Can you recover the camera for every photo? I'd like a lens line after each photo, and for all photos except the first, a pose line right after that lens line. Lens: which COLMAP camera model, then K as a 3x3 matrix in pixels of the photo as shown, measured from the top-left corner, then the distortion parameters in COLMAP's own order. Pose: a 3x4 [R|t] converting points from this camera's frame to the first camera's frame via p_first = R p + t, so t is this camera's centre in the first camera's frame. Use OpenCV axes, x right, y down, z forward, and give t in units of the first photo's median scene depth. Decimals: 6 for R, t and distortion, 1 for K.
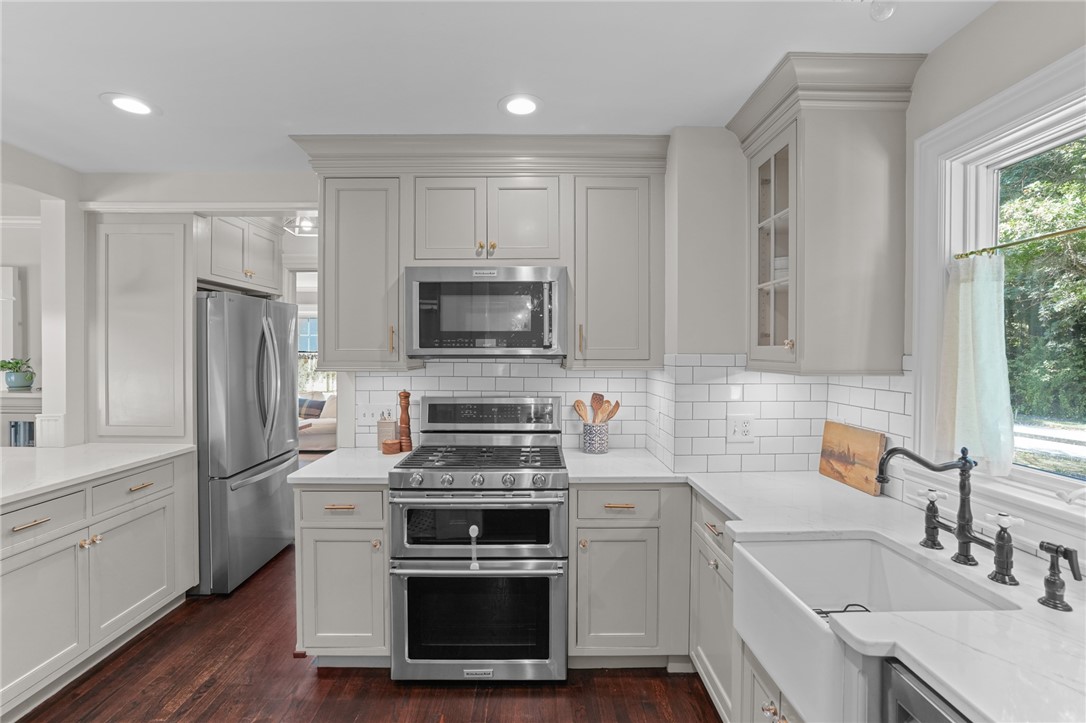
lens RADIAL K [[492.6, 0, 540.7], [0, 492.6, 356.1], [0, 0, 1]] dist [-0.056823, 0.027079]
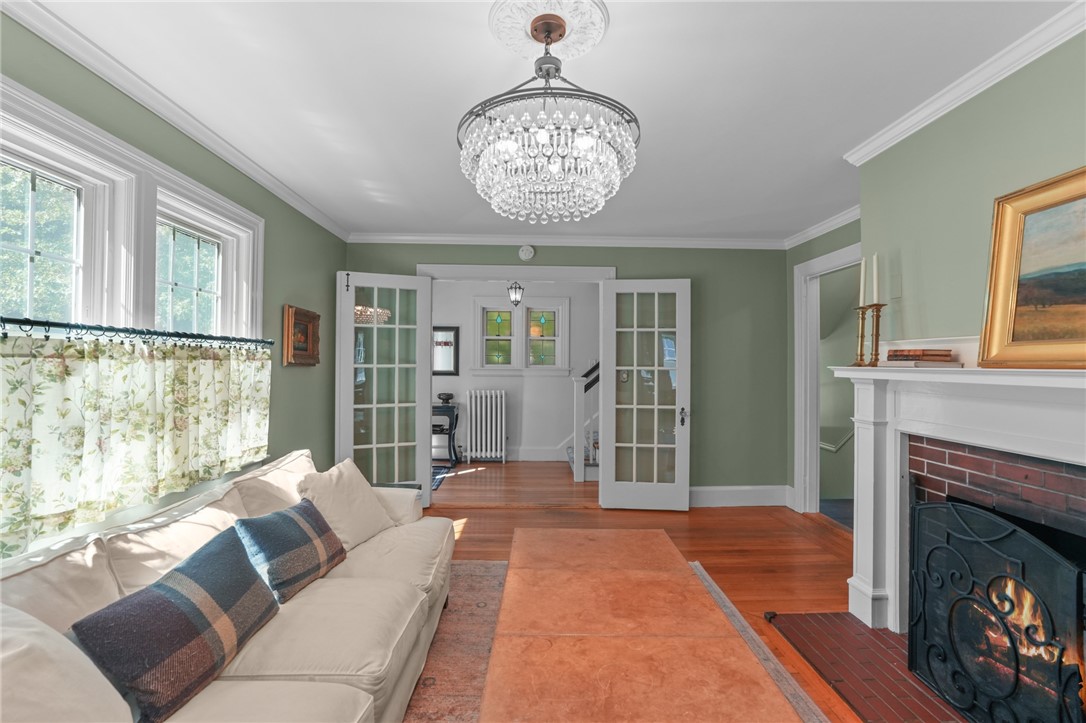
lens RADIAL K [[492.6, 0, 540.7], [0, 492.6, 356.1], [0, 0, 1]] dist [-0.056823, 0.027079]
pose [[-0.007752, 0.012925, 0.999886, -2.264230], [0.003415, 0.999911, -0.012899, 0.026103], [-0.999964, 0.003314, -0.007796, 2.635897]]
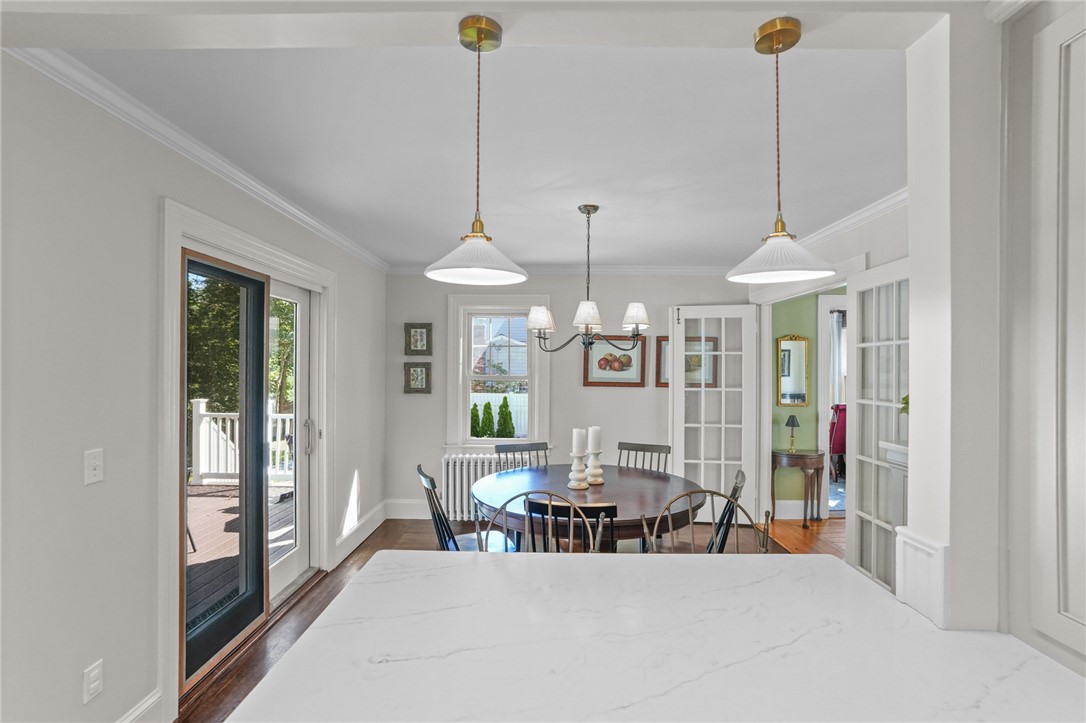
lens RADIAL K [[511.6, 0, 540.3], [0, 511.6, 367.7], [0, 0, 1]] dist [-0.060093, 0.024814]
pose [[-0.021239, -0.004145, -0.999766, -0.639392], [-0.013596, 0.999900, -0.003856, -0.024152], [0.999682, 0.013511, -0.021293, 0.741363]]
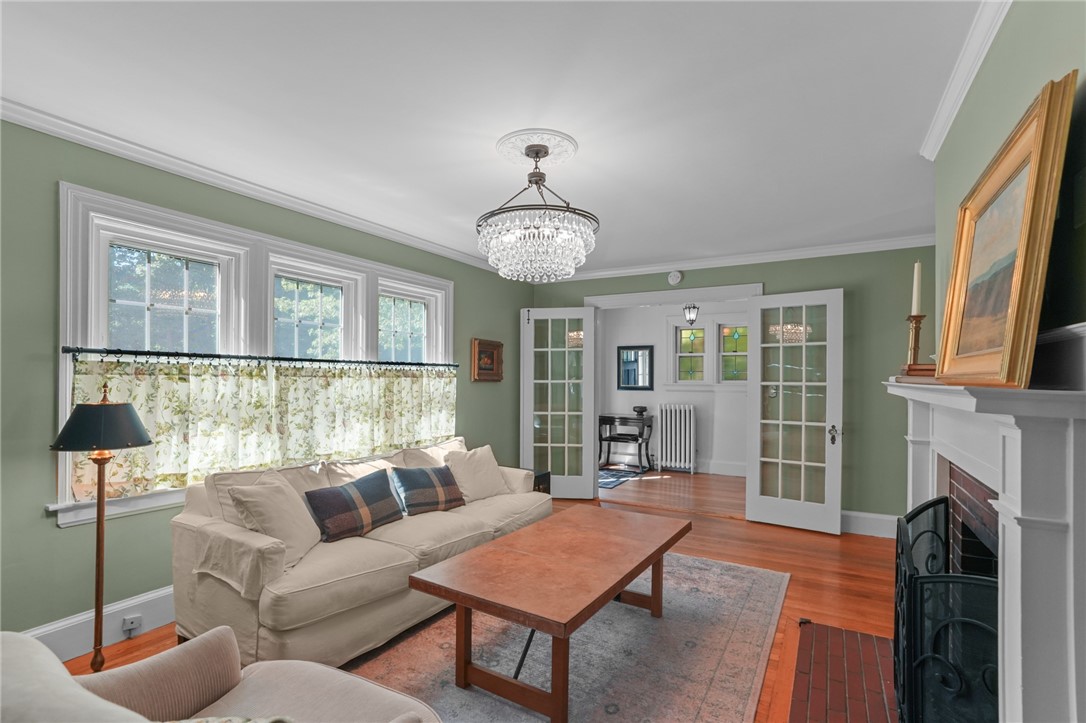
lens RADIAL K [[503.0, 0, 541.9], [0, 503.0, 376.5], [0, 0, 1]] dist [-0.059383, 0.029143]
pose [[0.519170, 0.001941, 0.854669, -2.469040], [0.006701, 0.999957, -0.006341, 0.028550], [-0.854645, 0.009019, 0.519135, 2.059253]]
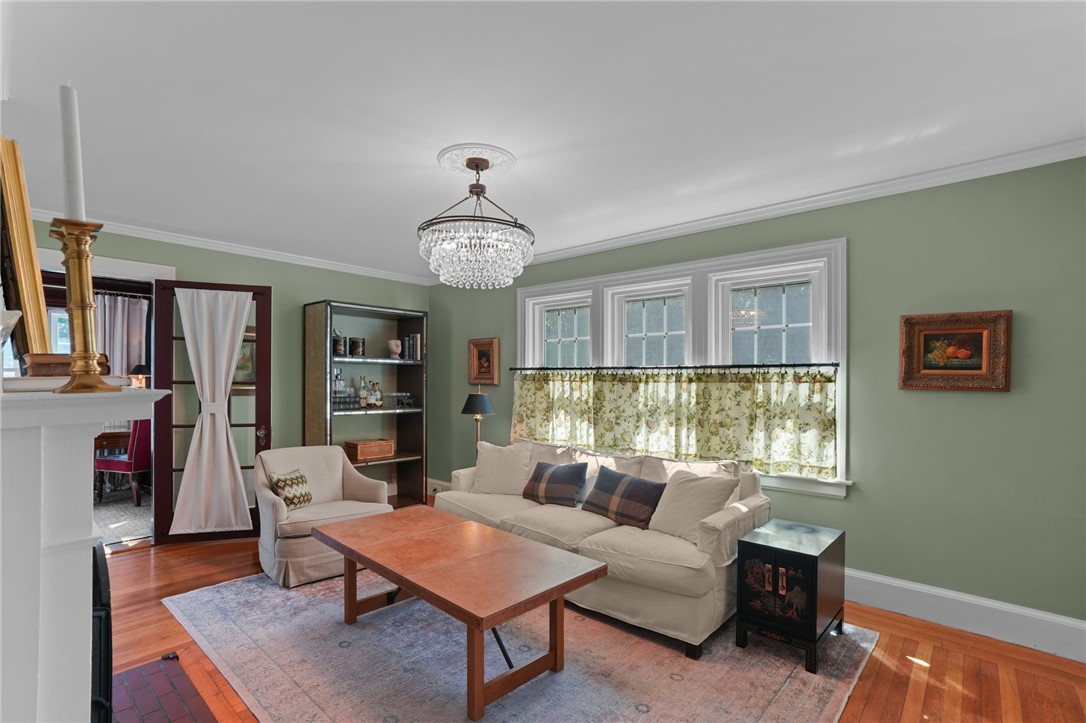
lens RADIAL K [[516.6, 0, 541.7], [0, 516.6, 379.5], [0, 0, 1]] dist [-0.053803, 0.034179]
pose [[0.730964, -0.002707, -0.682410, -0.684363], [-0.009830, 0.999847, -0.014496, 0.036229], [0.682345, 0.017305, 0.730826, 1.887448]]
